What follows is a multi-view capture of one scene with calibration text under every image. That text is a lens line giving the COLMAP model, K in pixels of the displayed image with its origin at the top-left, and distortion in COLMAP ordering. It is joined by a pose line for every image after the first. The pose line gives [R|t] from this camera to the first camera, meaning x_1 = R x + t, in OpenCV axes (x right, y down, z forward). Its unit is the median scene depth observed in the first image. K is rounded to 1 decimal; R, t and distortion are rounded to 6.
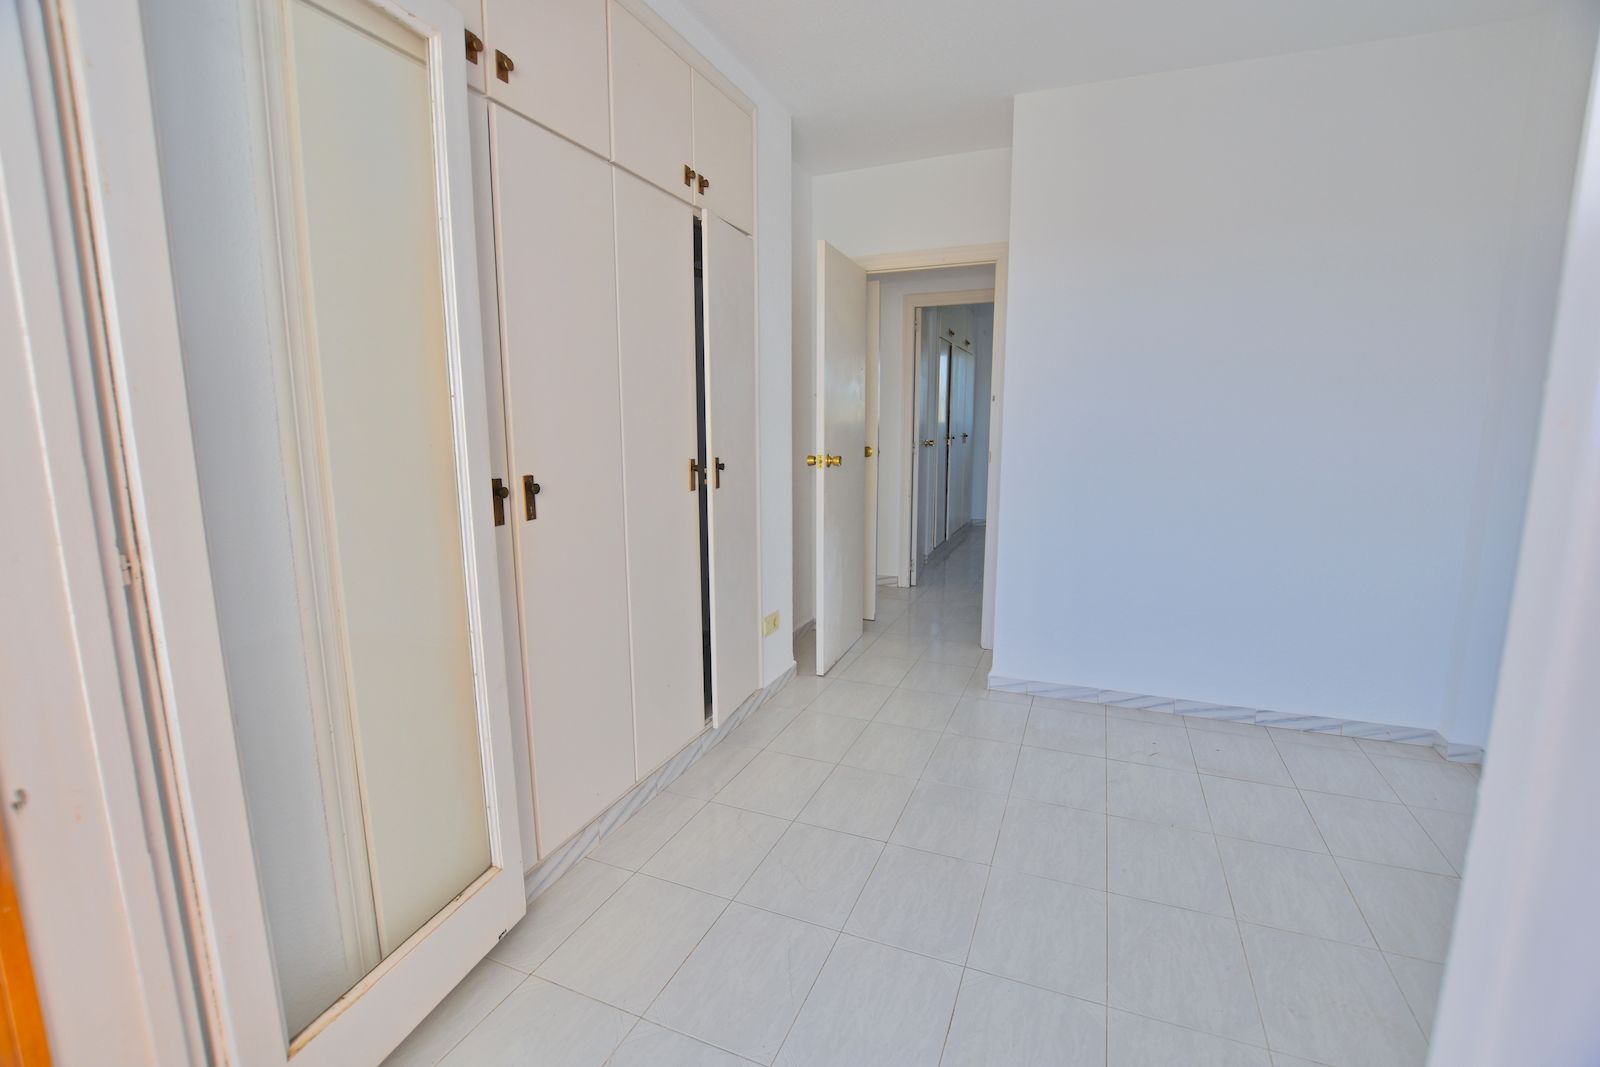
lens RADIAL K [[705.7, 0, 800.0], [0, 705.7, 533.5], [0, 0, 1]] dist [-0.031547, 0.003892]
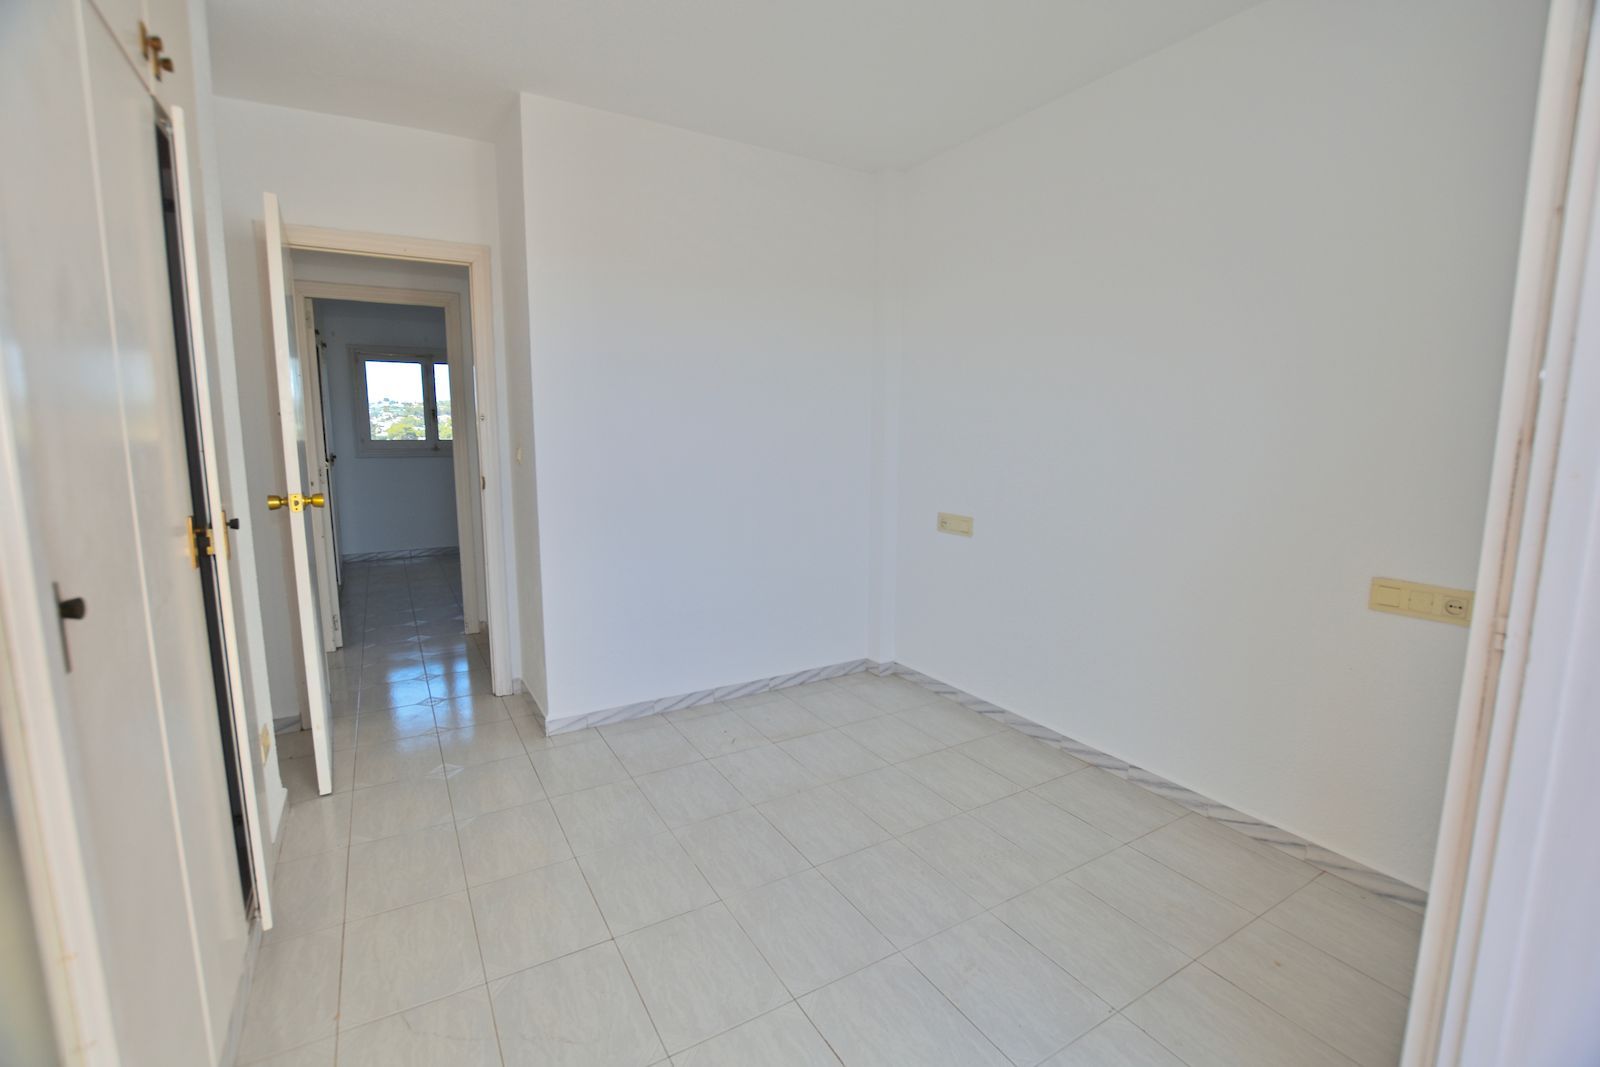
lens RADIAL K [[705.7, 0, 800.0], [0, 705.7, 533.5], [0, 0, 1]] dist [-0.031547, 0.003892]
pose [[0.595590, -0.107534, 0.796058, -0.265163], [0.123024, 0.991519, 0.041894, -0.042947], [-0.793812, 0.072983, 0.603768, 0.192679]]
